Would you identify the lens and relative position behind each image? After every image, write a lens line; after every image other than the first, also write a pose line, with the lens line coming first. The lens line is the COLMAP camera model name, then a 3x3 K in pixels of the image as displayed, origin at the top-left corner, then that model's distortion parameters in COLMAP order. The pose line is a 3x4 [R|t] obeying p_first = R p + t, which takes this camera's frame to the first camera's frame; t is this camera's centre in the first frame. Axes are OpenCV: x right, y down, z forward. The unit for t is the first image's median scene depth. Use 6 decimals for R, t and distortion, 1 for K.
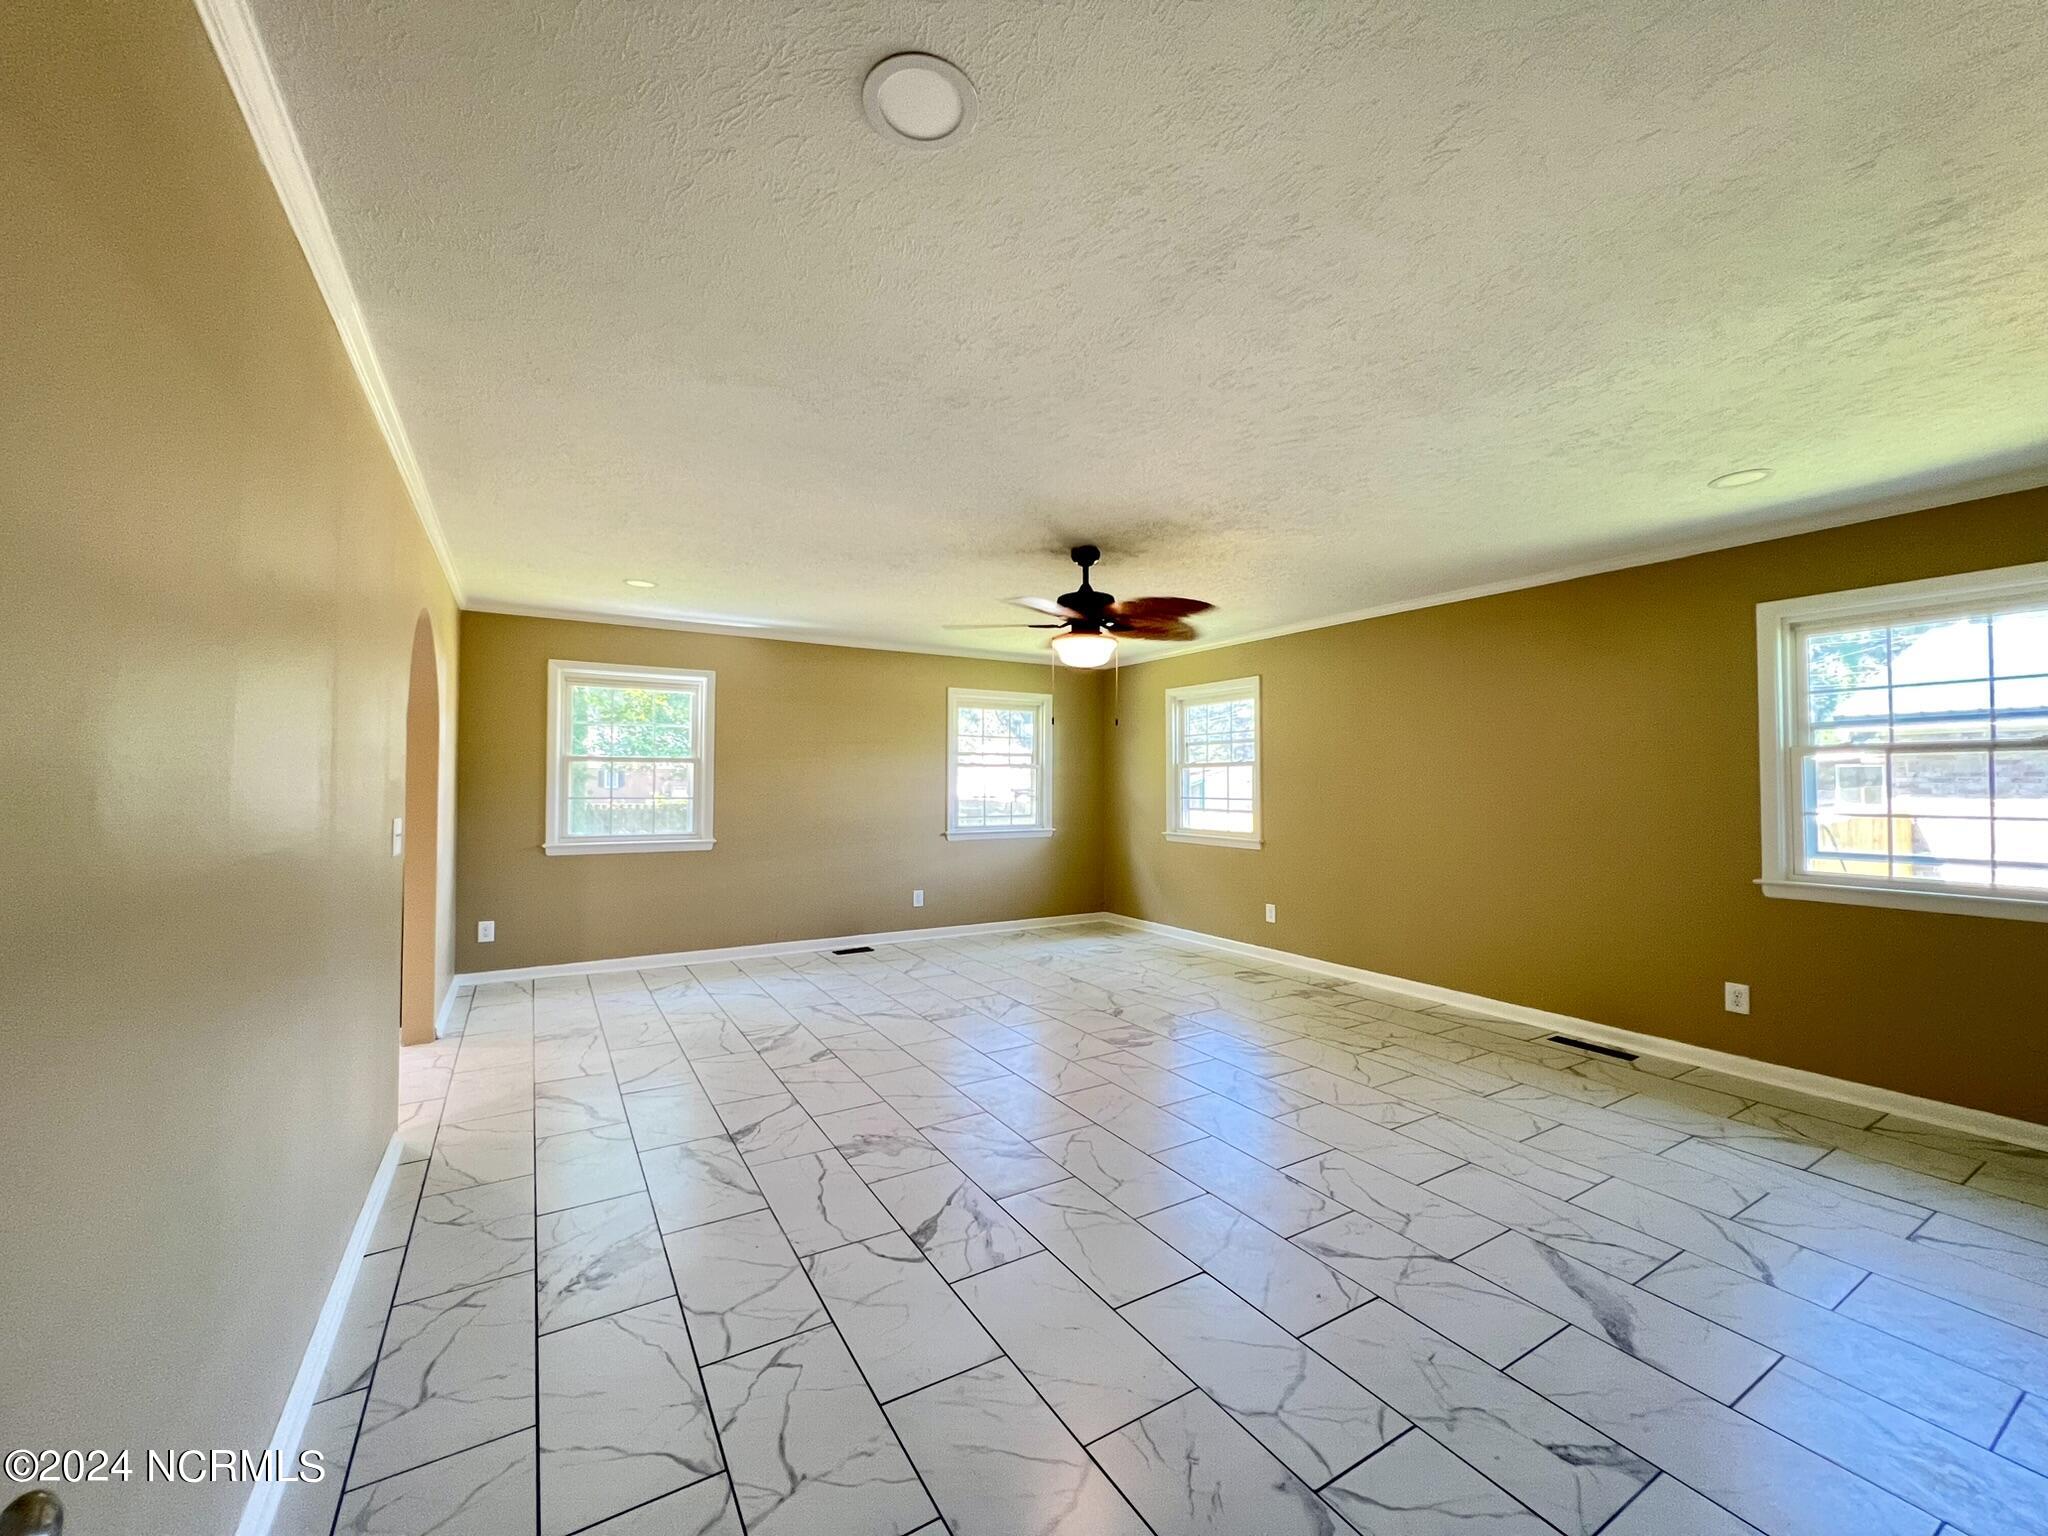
lens RADIAL K [[822.2, 0, 1032.6], [0, 822.2, 765.2], [0, 0, 1]] dist [-0.001130, -0.000269]
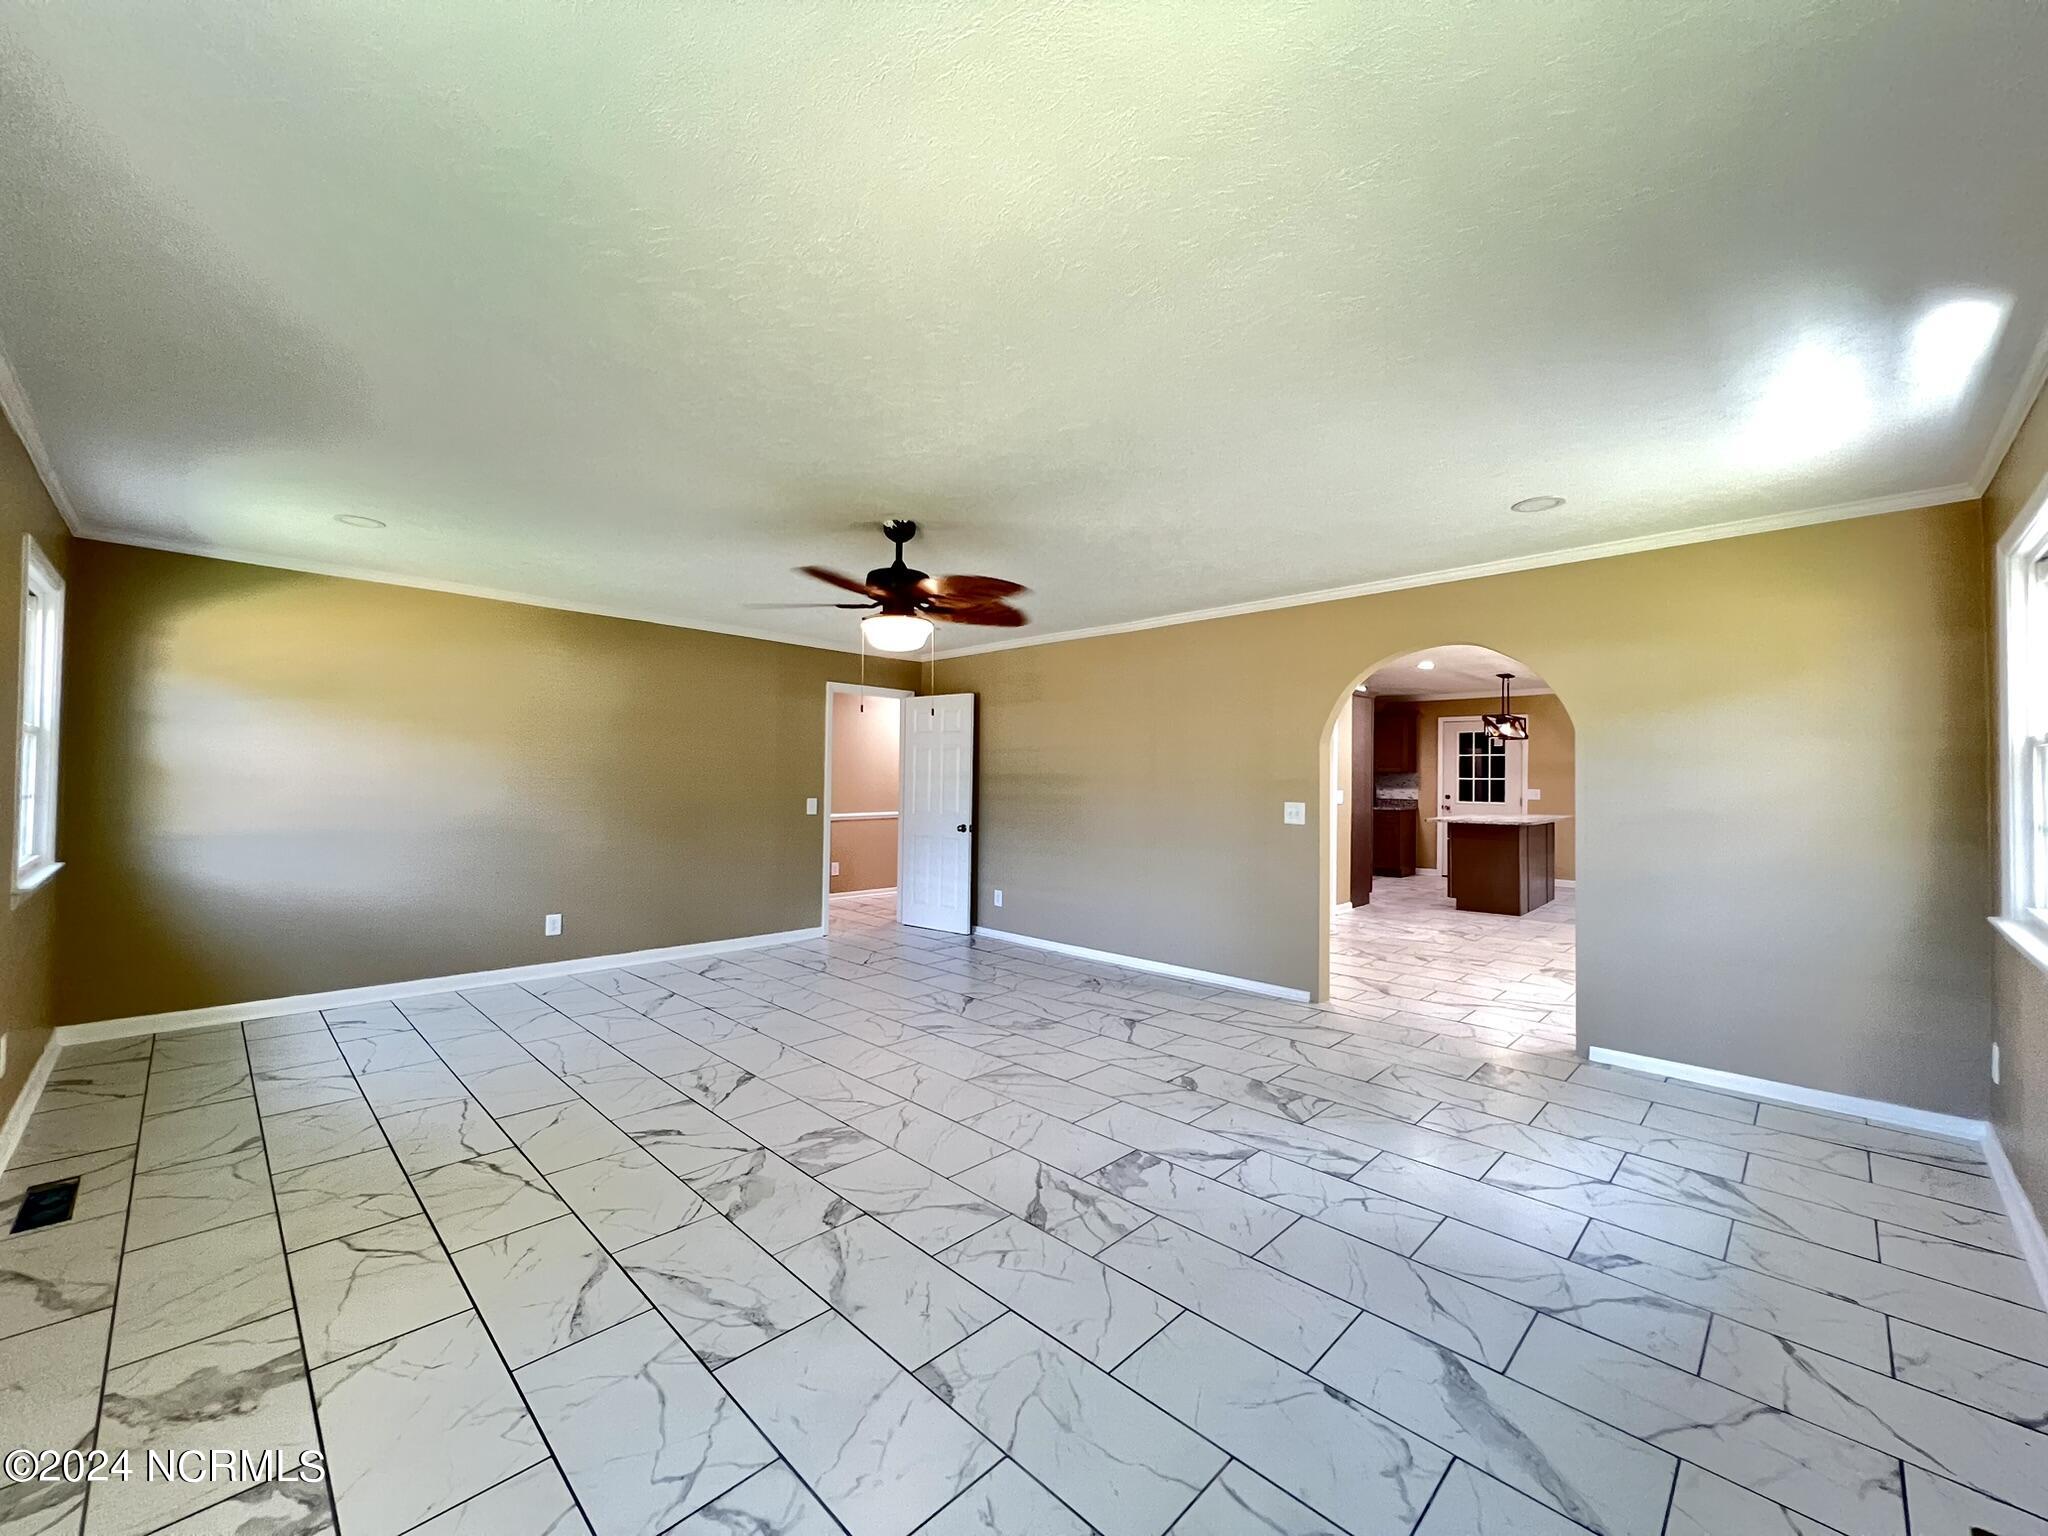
lens RADIAL K [[822.2, 0, 1032.6], [0, 822.2, 765.2], [0, 0, 1]] dist [-0.001130, -0.000269]
pose [[-0.968962, -0.018195, -0.246540, 0.141022], [-0.010136, 0.999373, -0.033921, 0.036960], [0.247002, -0.030369, -0.968539, 1.893166]]
